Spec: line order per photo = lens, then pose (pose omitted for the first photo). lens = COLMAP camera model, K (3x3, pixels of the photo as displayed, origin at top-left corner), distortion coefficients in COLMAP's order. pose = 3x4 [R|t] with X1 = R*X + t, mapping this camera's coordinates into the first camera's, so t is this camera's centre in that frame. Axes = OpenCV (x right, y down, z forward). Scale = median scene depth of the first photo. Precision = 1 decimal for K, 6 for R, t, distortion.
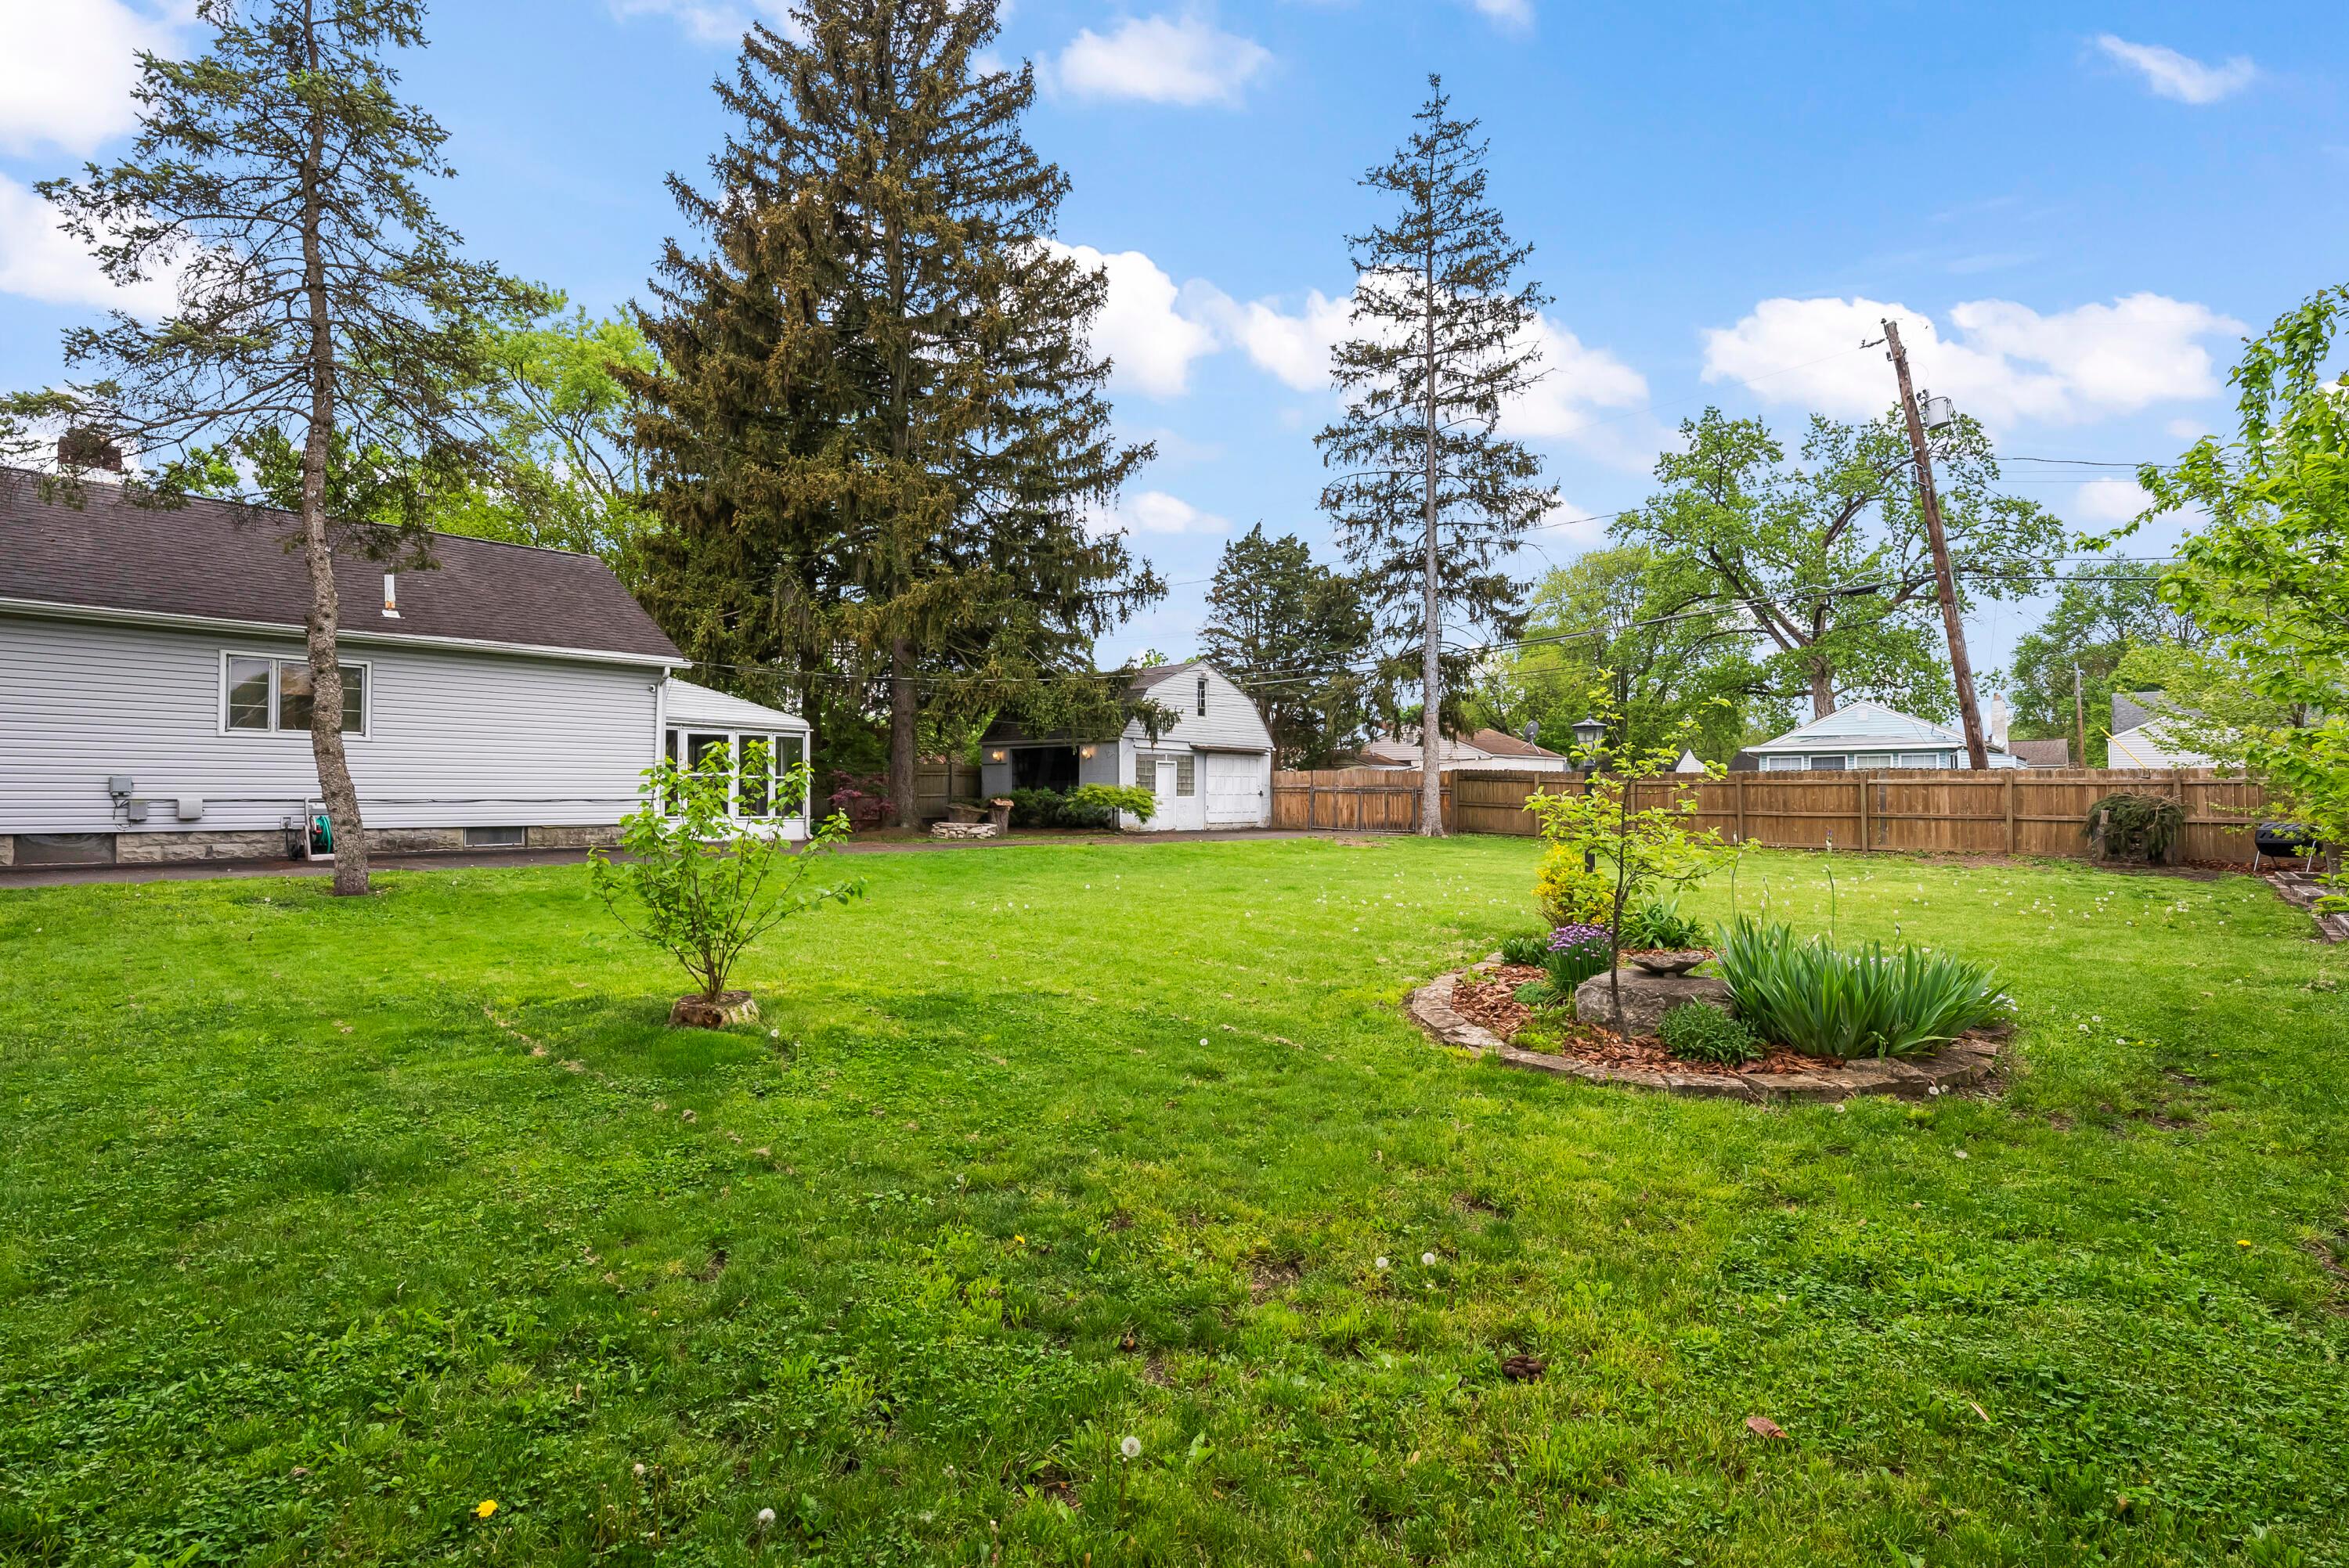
lens RADIAL K [[1076.1, 0, 1174.5], [0, 1076.1, 784.0], [0, 0, 1]] dist [-0.000069, -0.000049]
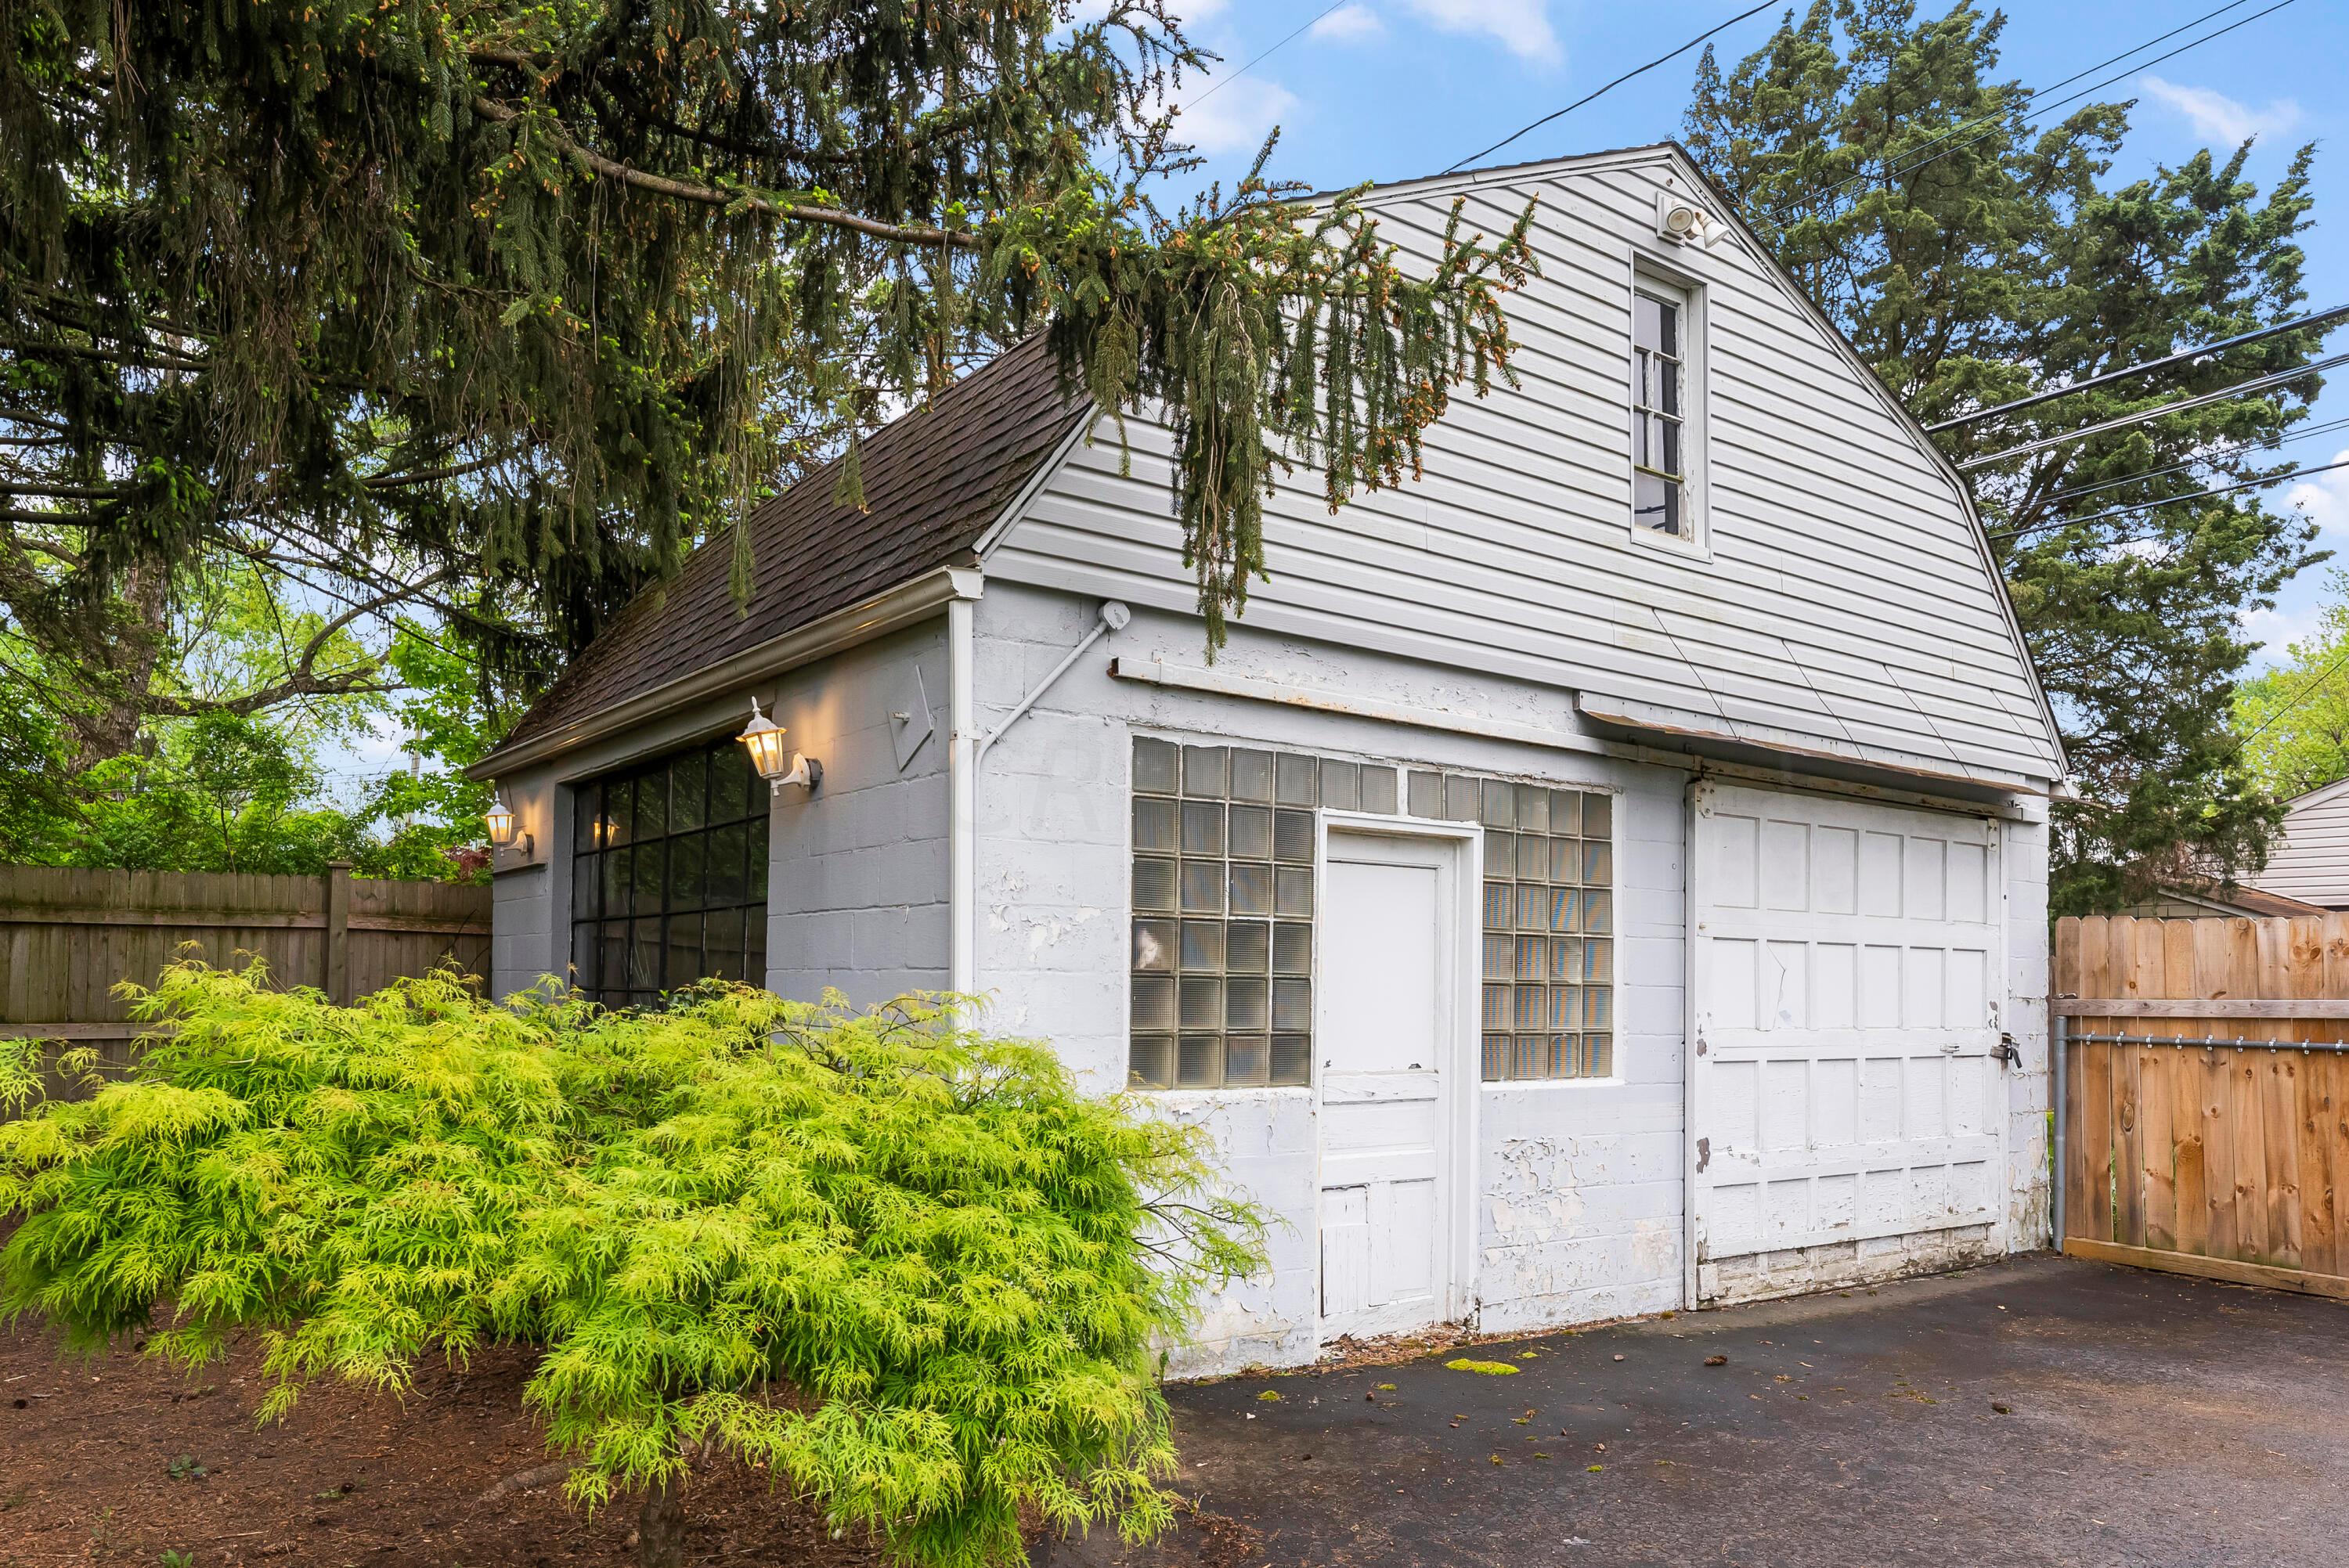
lens RADIAL K [[1680.7, 0, 1174.5], [0, 1680.7, 784.0], [0, 0, 1]] dist [0.002333, 0.000873]
pose [[0.980134, -0.013921, -0.197846, 0.006262], [-0.008933, 0.993423, -0.114156, -0.001356], [0.198134, 0.113656, 0.973563, 0.786238]]
